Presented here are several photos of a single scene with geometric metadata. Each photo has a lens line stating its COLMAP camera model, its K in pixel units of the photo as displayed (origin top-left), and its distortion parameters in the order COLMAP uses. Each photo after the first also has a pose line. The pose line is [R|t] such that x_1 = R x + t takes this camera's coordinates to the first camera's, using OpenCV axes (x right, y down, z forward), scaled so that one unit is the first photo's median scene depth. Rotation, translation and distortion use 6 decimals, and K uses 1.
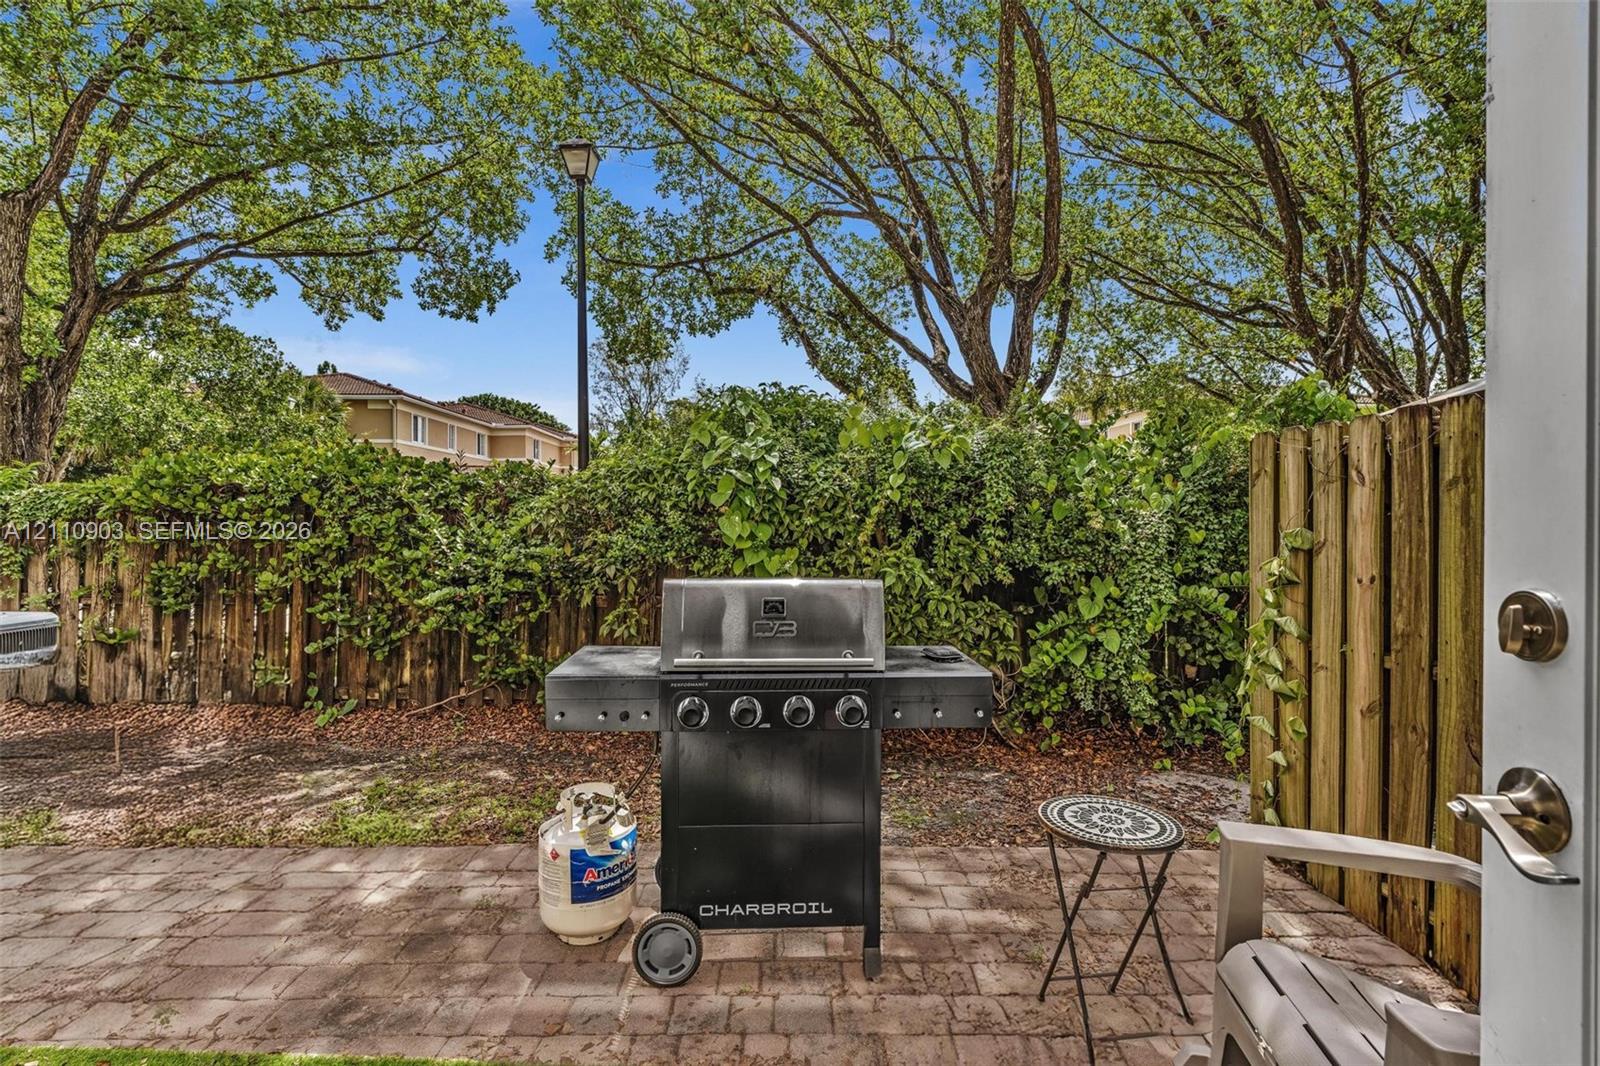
lens RADIAL K [[753.7, 0, 793.7], [0, 753.7, 521.7], [0, 0, 1]] dist [0.001873, 0.000132]
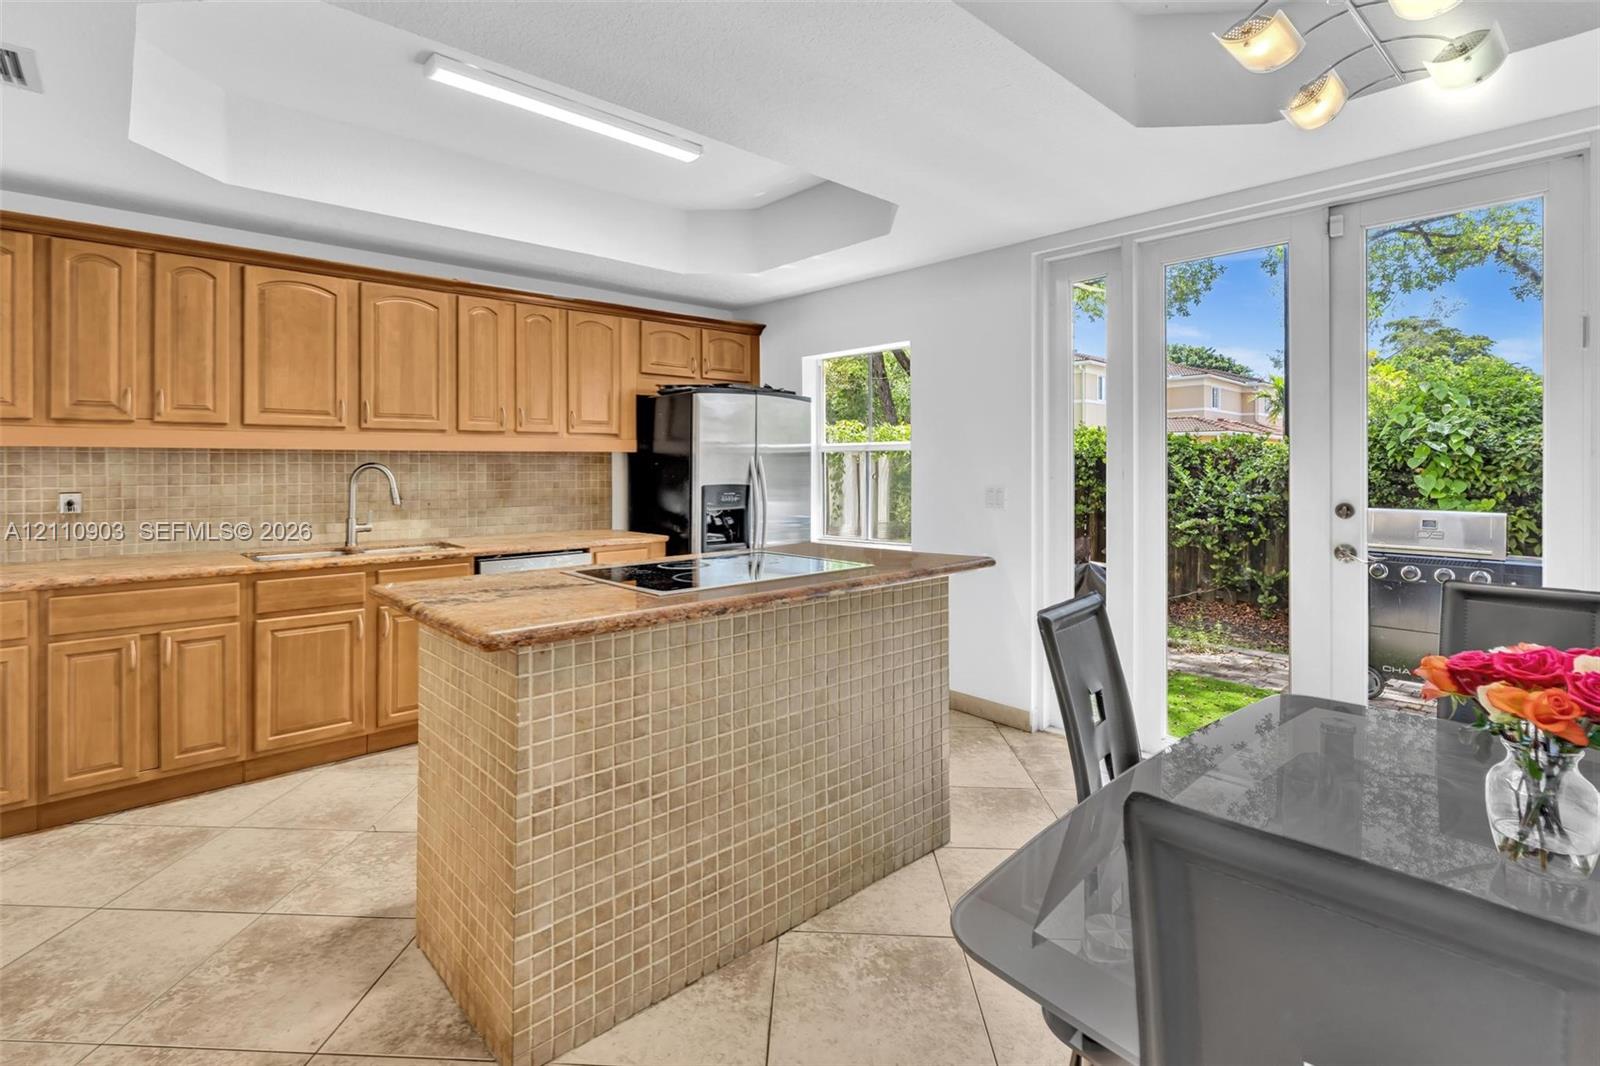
lens RADIAL K [[753.4, 0, 784.2], [0, 753.4, 462.8], [0, 0, 1]] dist [-0.001196, -0.000060]
pose [[0.667645, -0.003951, -0.744469, 0.150767], [-0.002739, 0.999966, -0.007763, -0.014382], [0.744475, 0.007222, 0.667612, -0.765903]]
